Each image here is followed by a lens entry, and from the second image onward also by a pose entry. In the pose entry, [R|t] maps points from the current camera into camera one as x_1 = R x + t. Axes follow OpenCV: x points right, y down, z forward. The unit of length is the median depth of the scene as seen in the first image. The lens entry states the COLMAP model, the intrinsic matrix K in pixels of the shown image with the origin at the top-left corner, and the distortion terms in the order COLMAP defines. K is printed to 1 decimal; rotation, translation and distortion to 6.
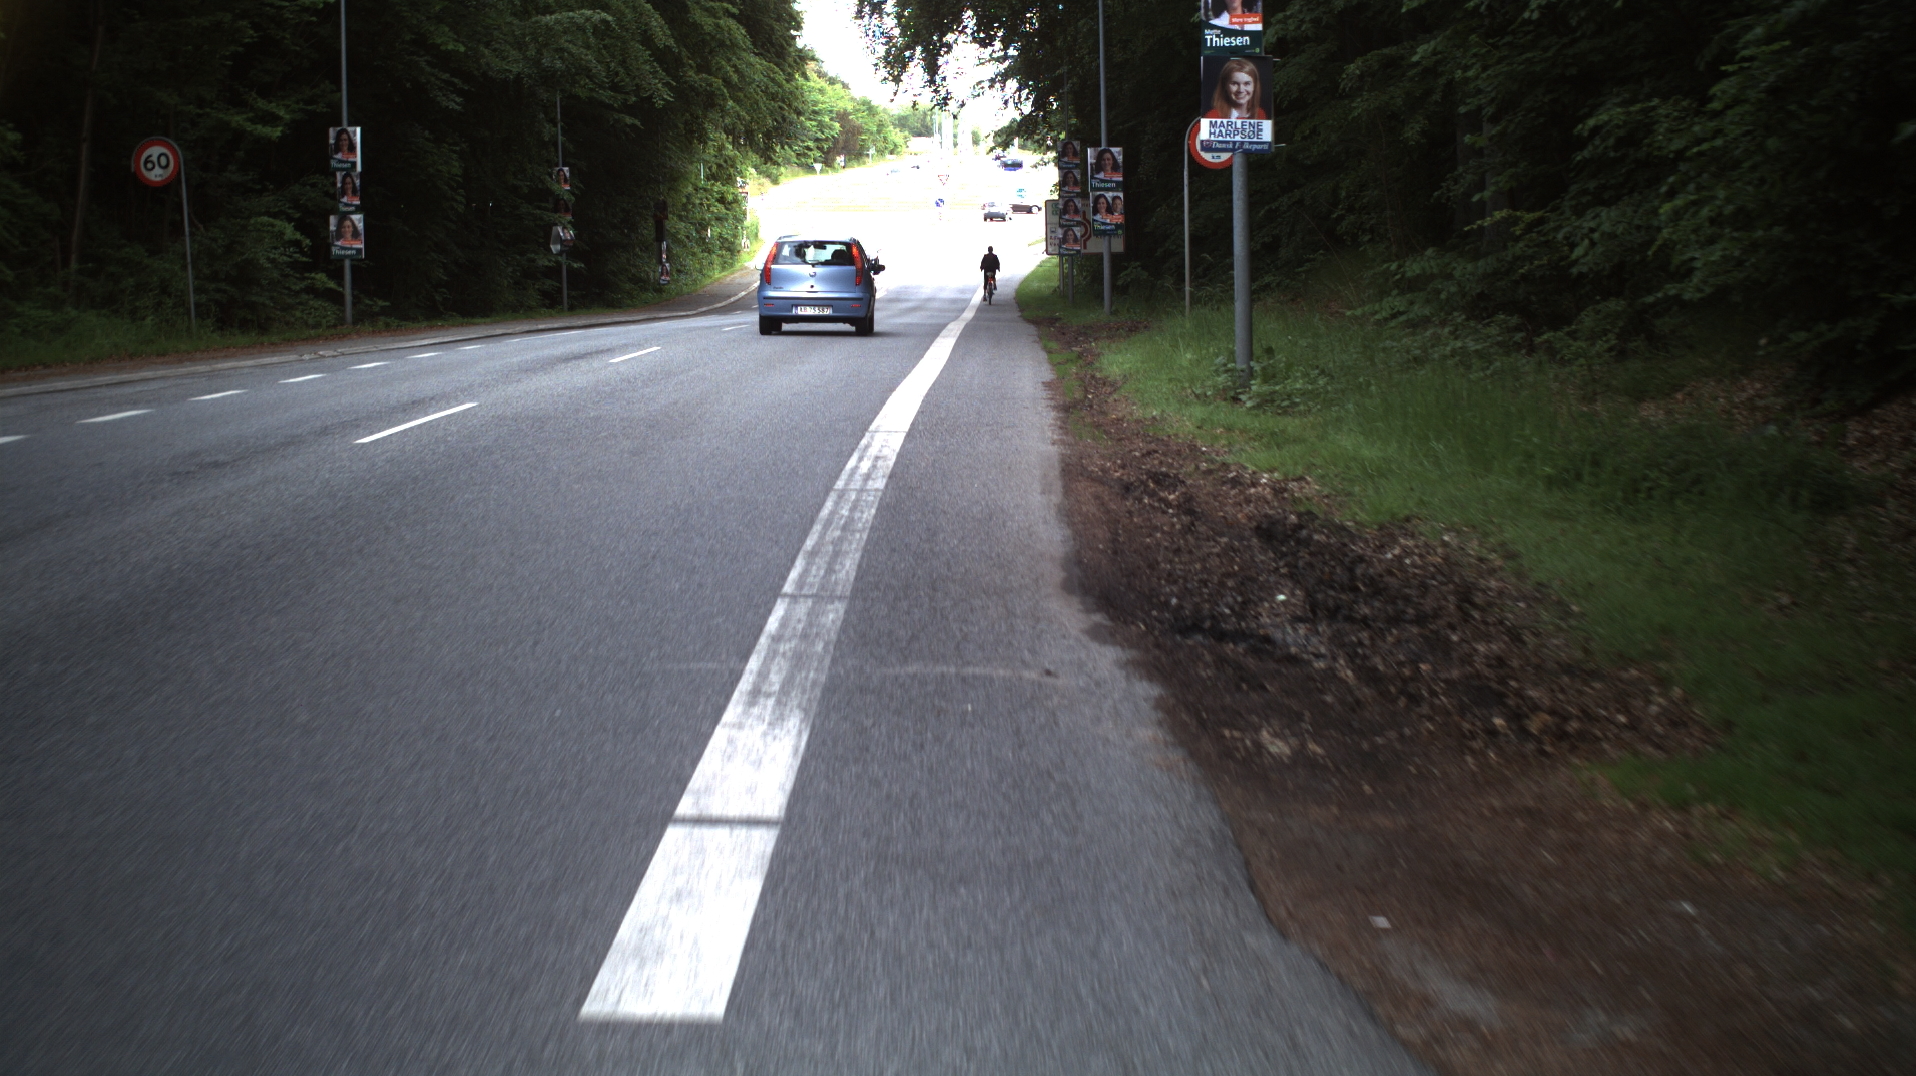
lens RADIAL K [[3630.2, 0, 958.0], [0, 3630.2, 538.0], [0, 0, 1]] dist [-0.314806, 0.435388]
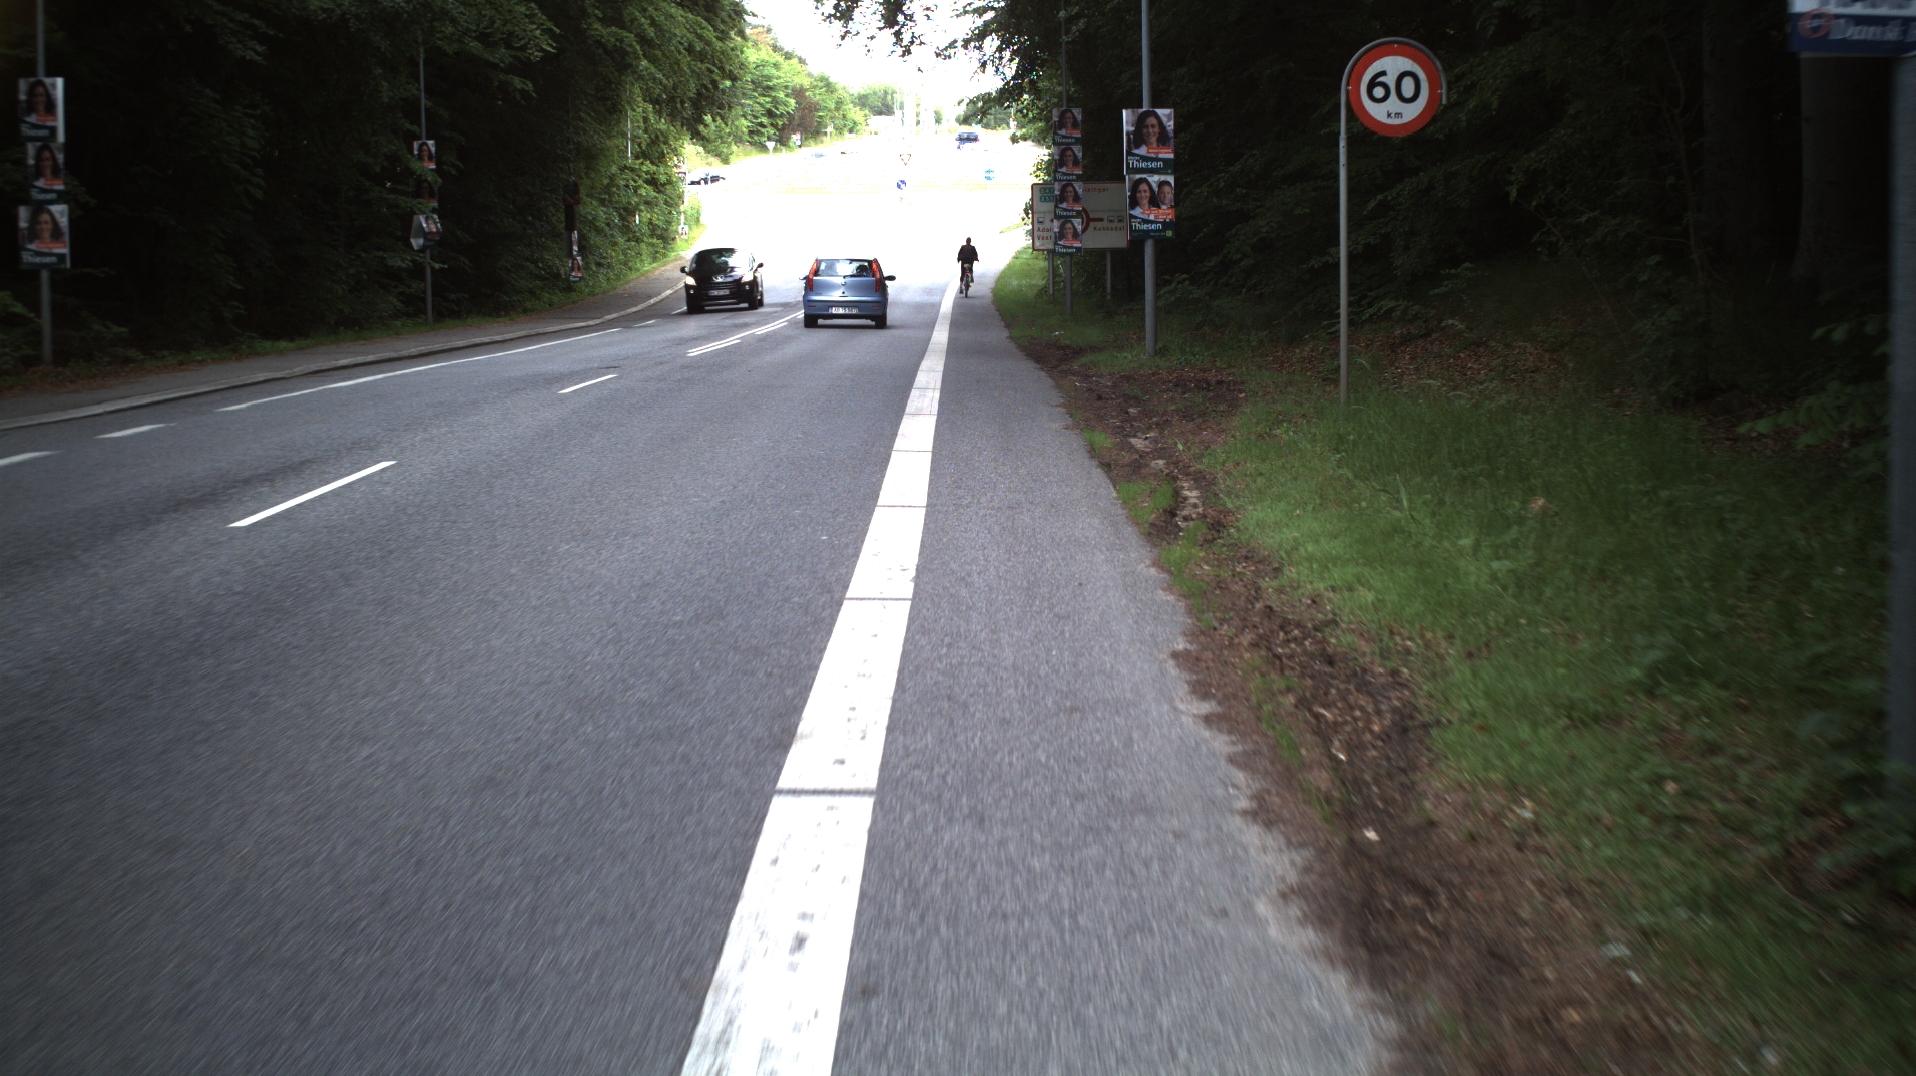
lens RADIAL K [[3630.2, 0, 958.0], [0, 3630.2, 538.0], [0, 0, 1]] dist [-0.314806, 0.435388]
pose [[0.999930, 0.003572, 0.011292, -0.002137], [-0.003632, 0.999979, 0.005302, -0.024906], [-0.011272, -0.005342, 0.999922, 0.258587]]
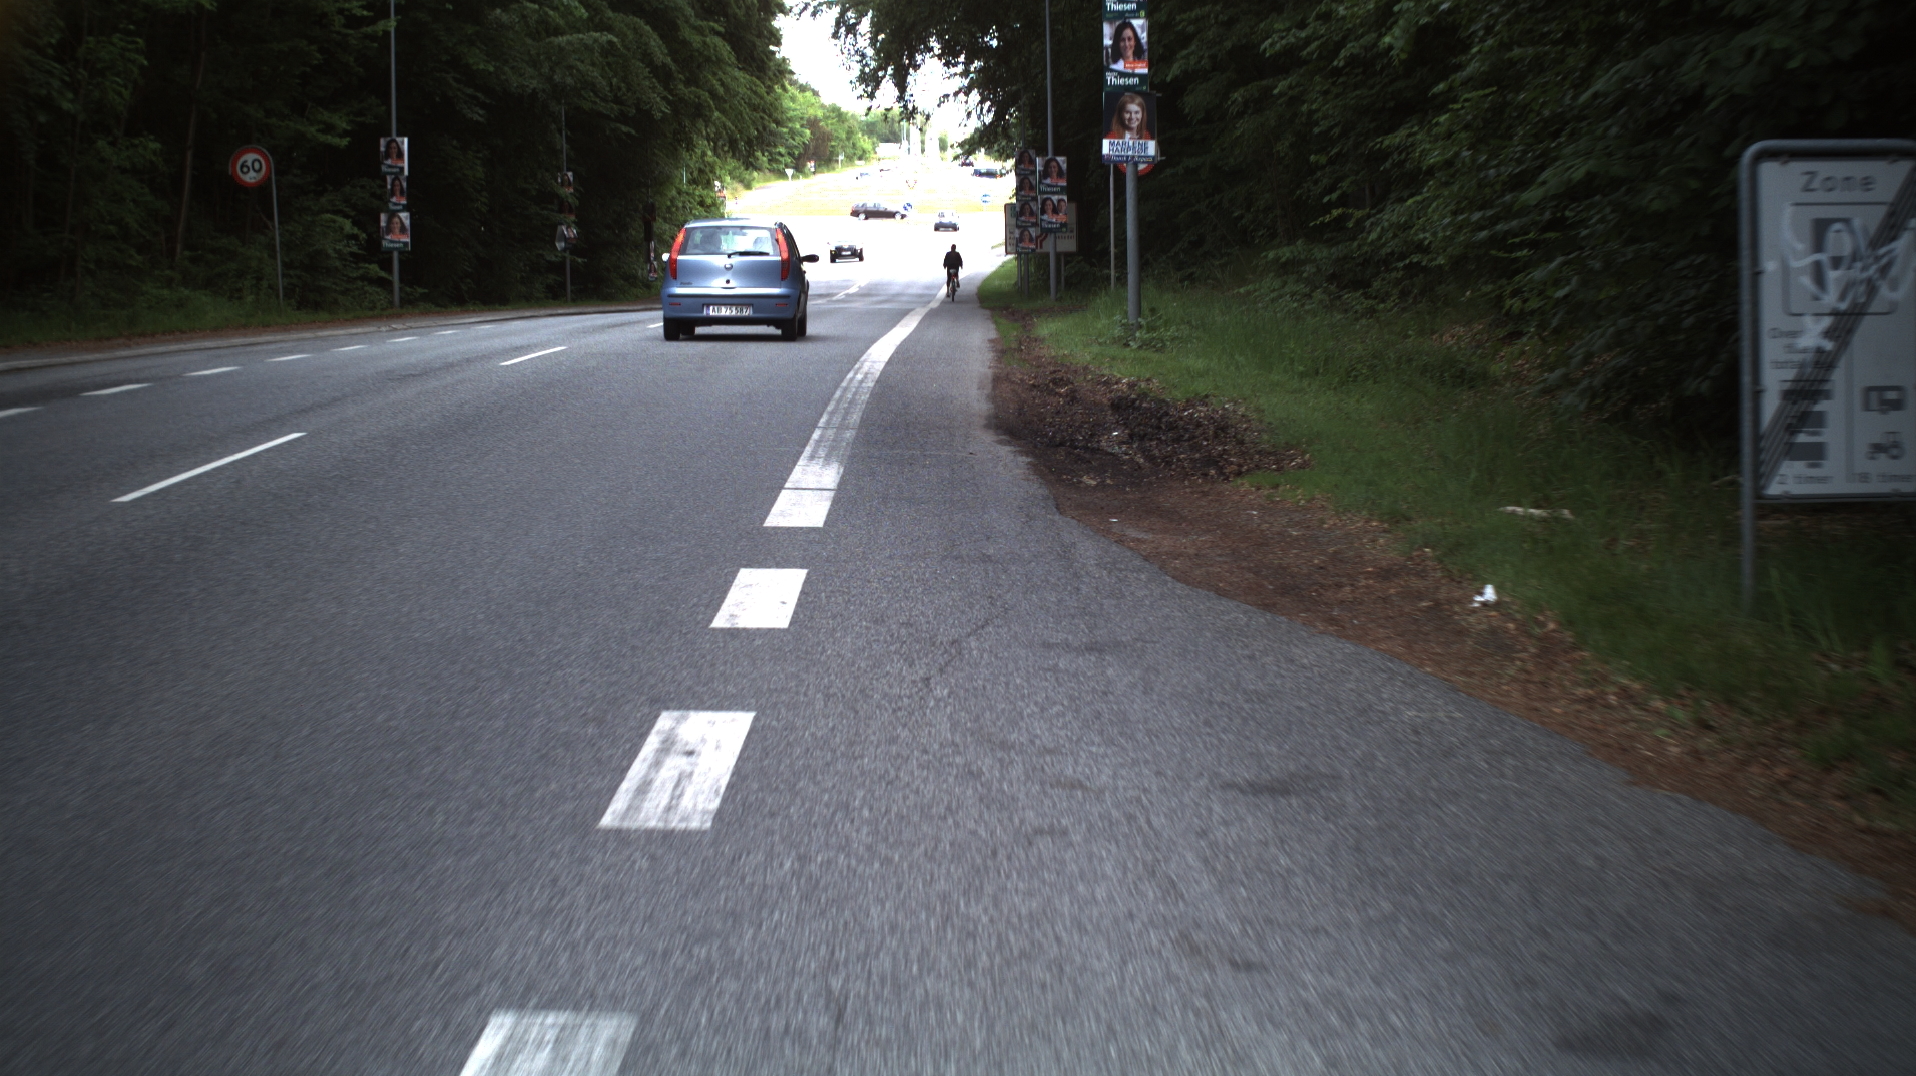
lens RADIAL K [[3630.2, 0, 958.0], [0, 3630.2, 538.0], [0, 0, 1]] dist [-0.314806, 0.435388]
pose [[0.999954, 0.002583, 0.009259, 0.000255], [-0.002568, 0.999995, -0.001607, 0.013072], [-0.009263, 0.001583, 0.999956, -0.128887]]
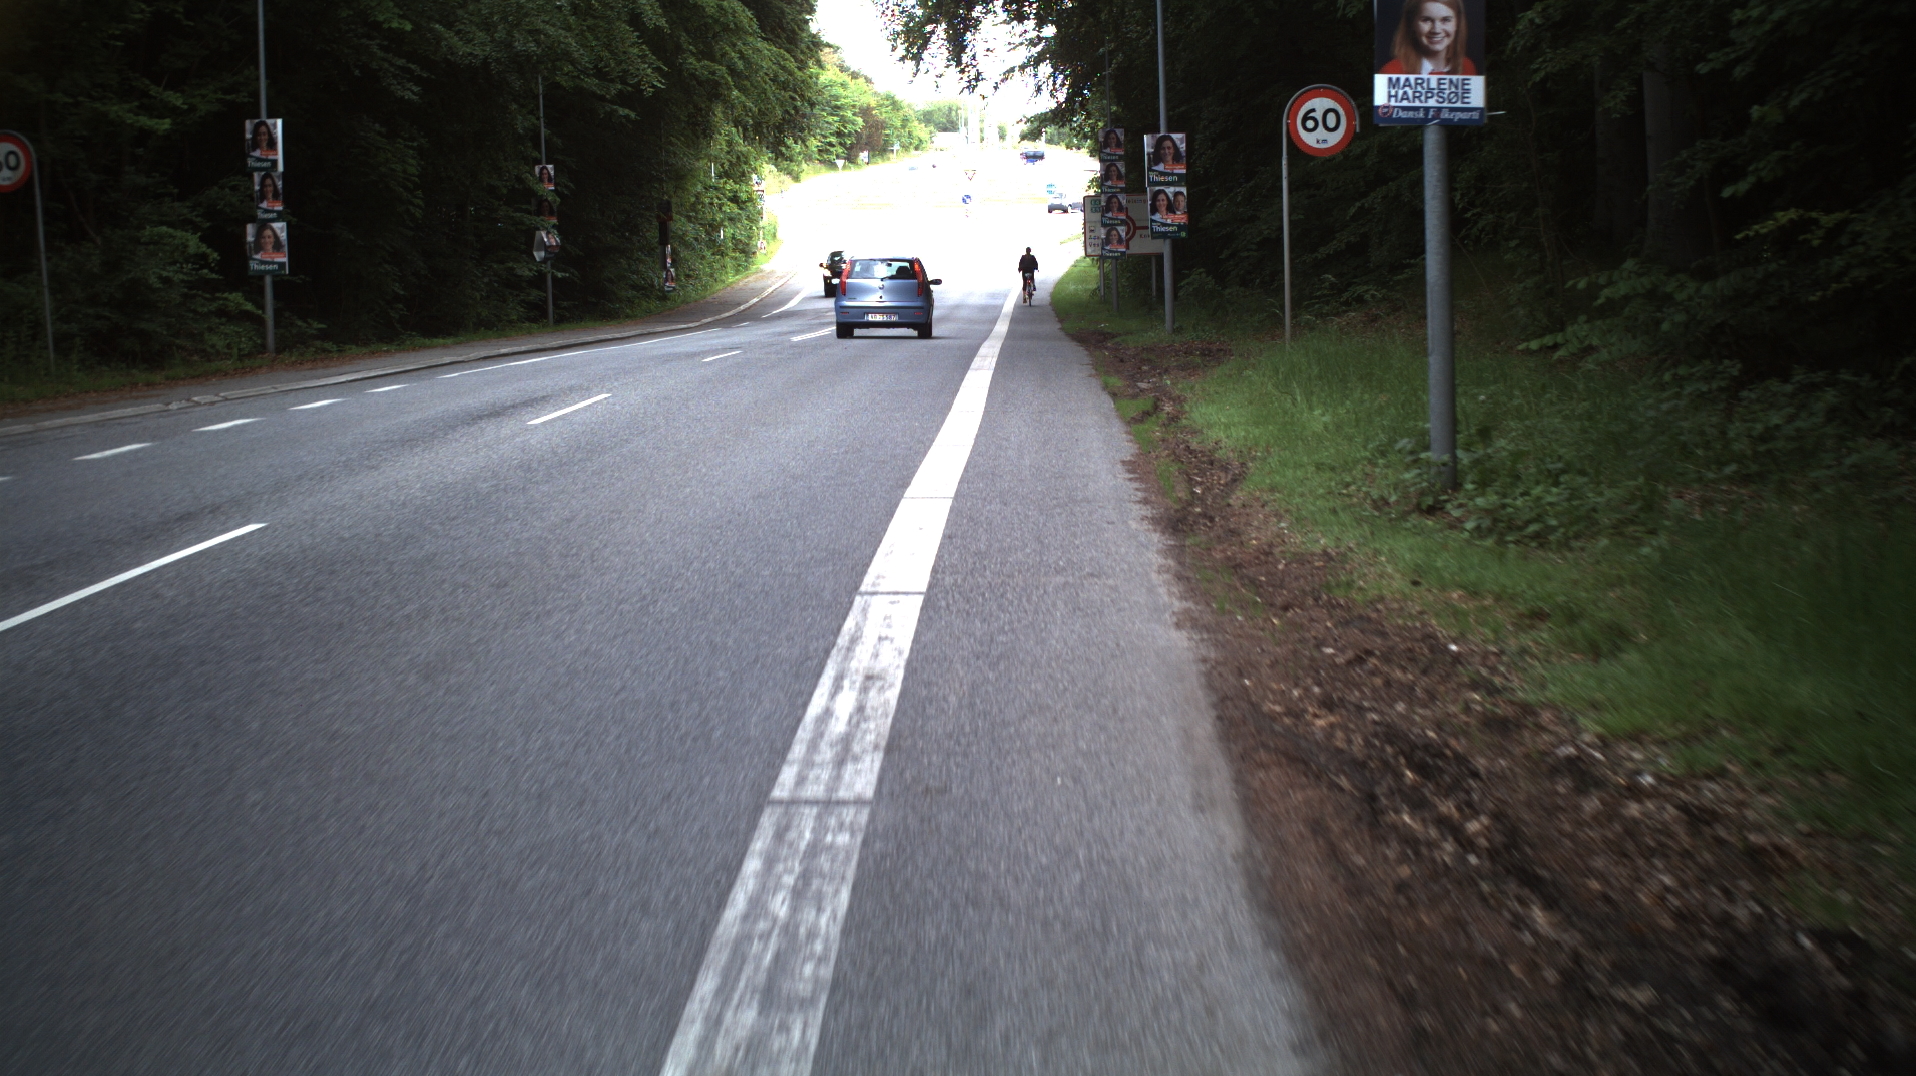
lens RADIAL K [[3630.2, 0, 958.0], [0, 3630.2, 538.0], [0, 0, 1]] dist [-0.314806, 0.435388]
pose [[0.999926, -0.009139, -0.008081, -0.001189], [0.009148, 0.999958, 0.001106, -0.012498], [0.008070, -0.001180, 0.999967, 0.129161]]
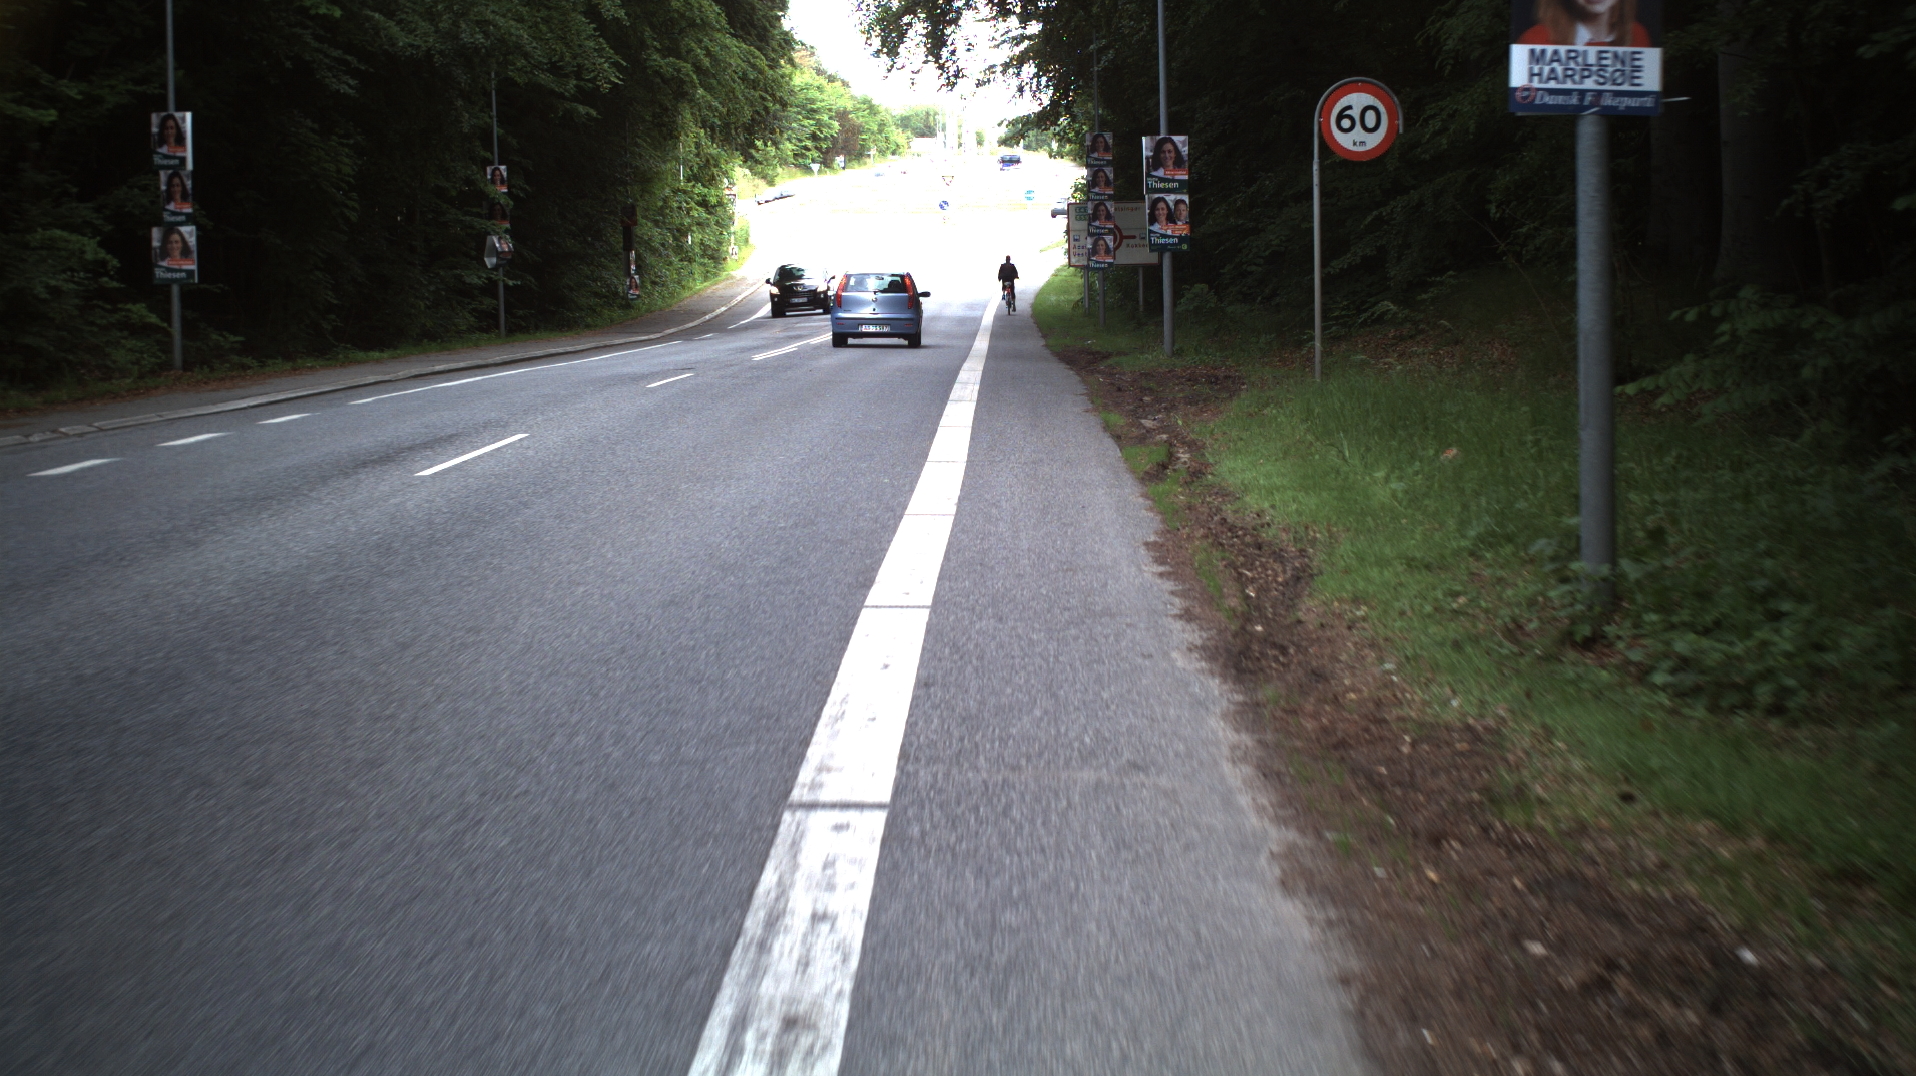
lens RADIAL K [[3630.2, 0, 958.0], [0, 3630.2, 538.0], [0, 0, 1]] dist [-0.314806, 0.435388]
pose [[0.999998, -0.001513, -0.000930, -0.001943], [0.001513, 0.999999, -0.000405, -0.018721], [0.000931, 0.000404, 0.999999, 0.193796]]
